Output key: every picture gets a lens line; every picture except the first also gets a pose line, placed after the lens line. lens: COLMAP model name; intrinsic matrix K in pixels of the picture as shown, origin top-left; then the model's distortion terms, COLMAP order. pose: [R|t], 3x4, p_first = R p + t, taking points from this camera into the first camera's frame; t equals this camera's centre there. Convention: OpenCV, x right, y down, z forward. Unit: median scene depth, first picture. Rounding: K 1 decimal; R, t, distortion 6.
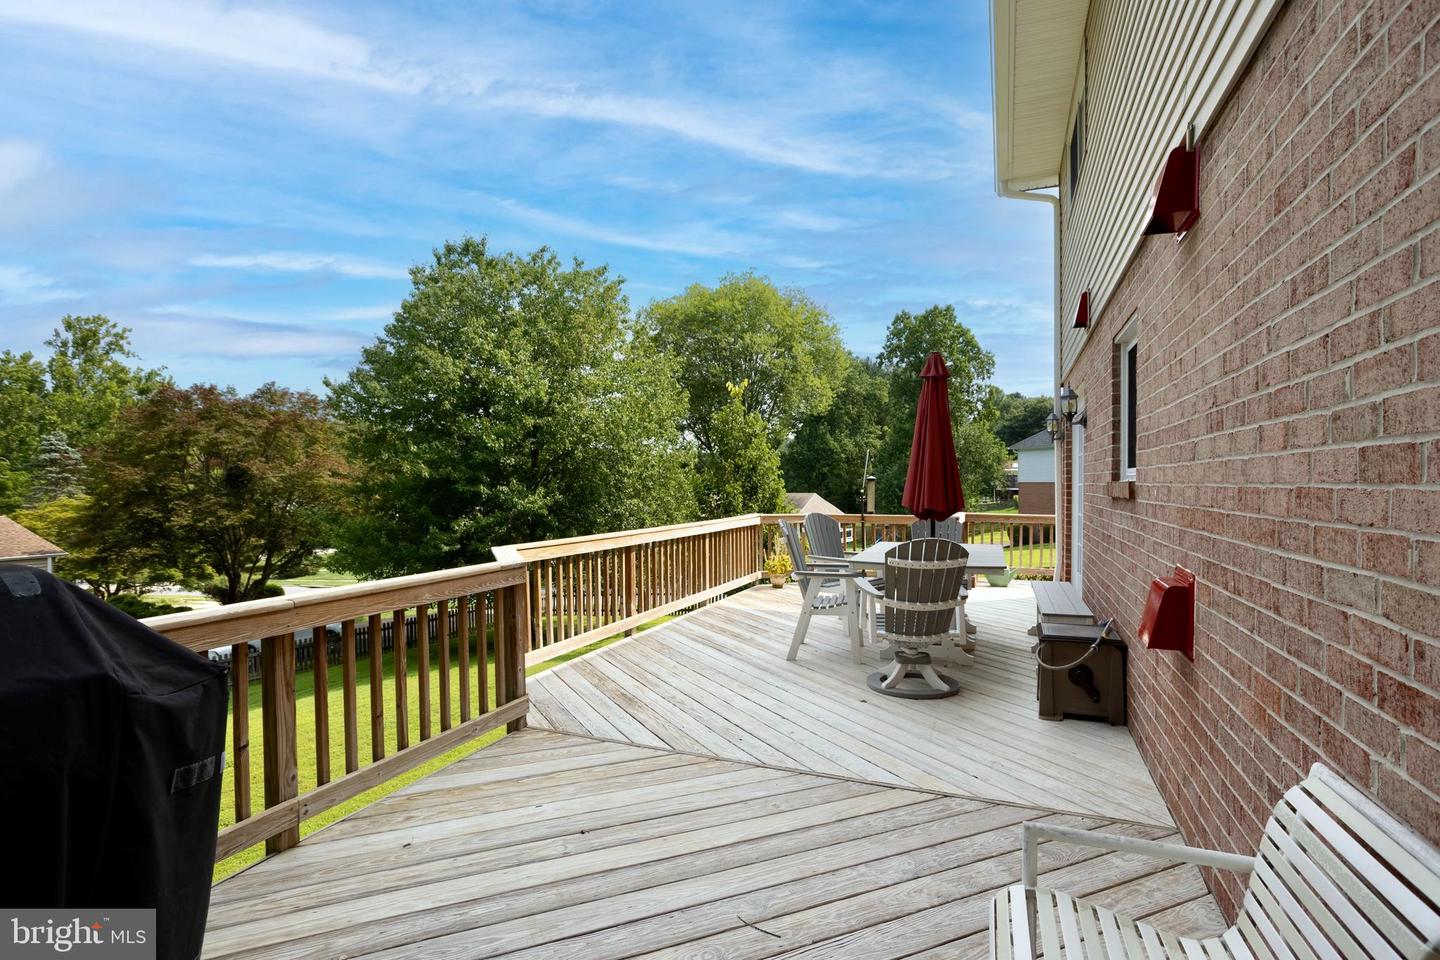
lens RADIAL K [[700.3, 0, 716.9], [0, 700.3, 485.3], [0, 0, 1]] dist [-0.018526, 0.000784]
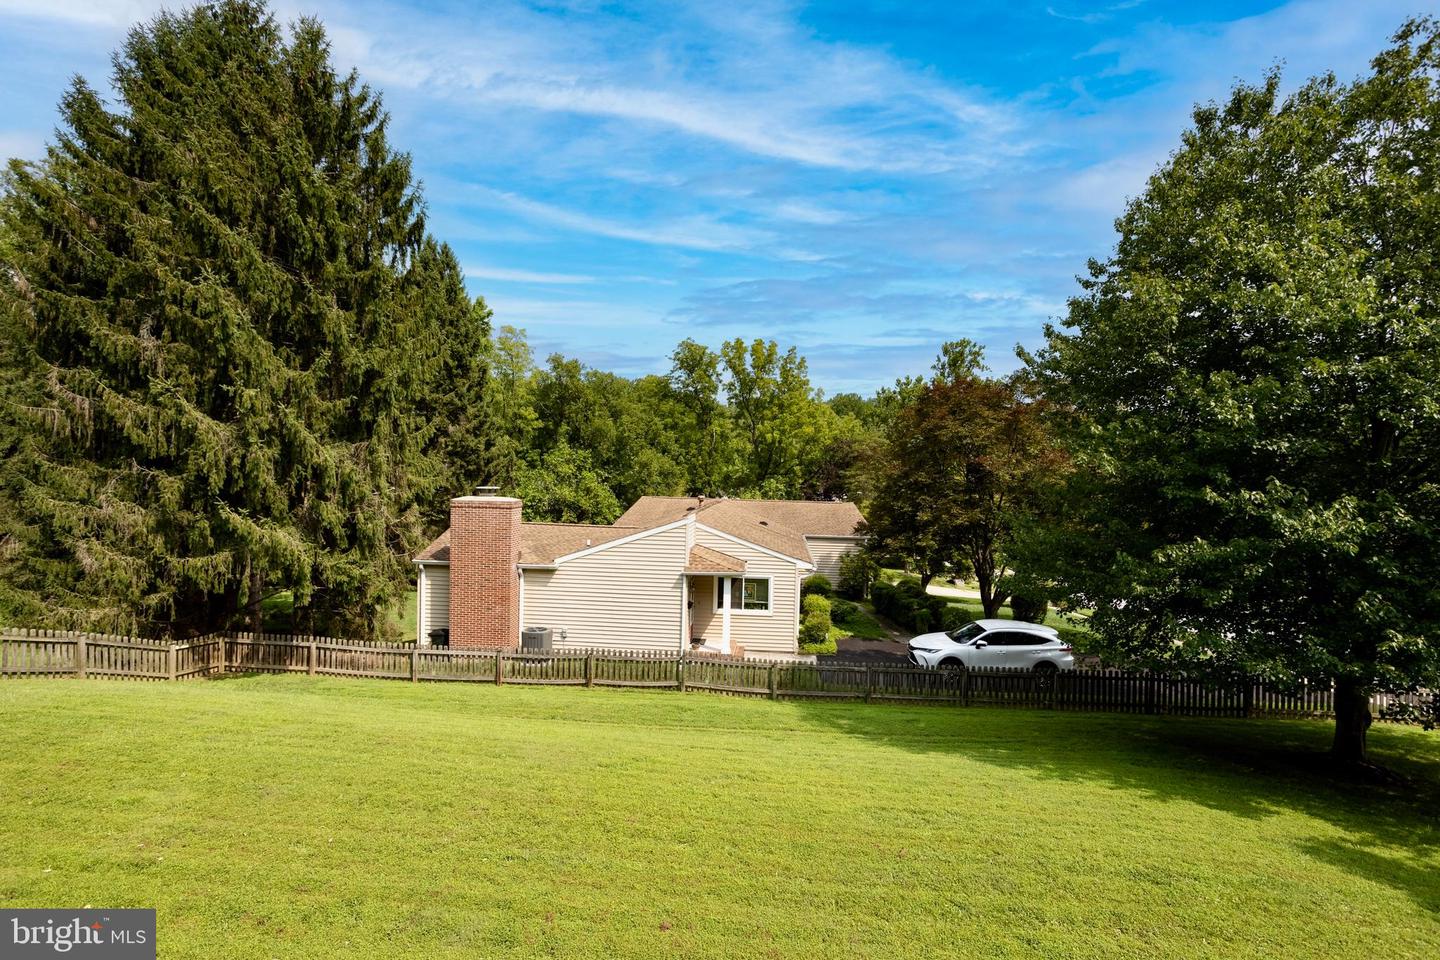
lens RADIAL K [[700.3, 0, 716.9], [0, 700.3, 485.3], [0, 0, 1]] dist [-0.018526, 0.000784]
pose [[0.457190, 0.023885, -0.889048, -0.015044], [-0.021345, 0.999646, 0.015880, -0.003032], [0.889113, 0.011716, 0.457538, 0.272647]]
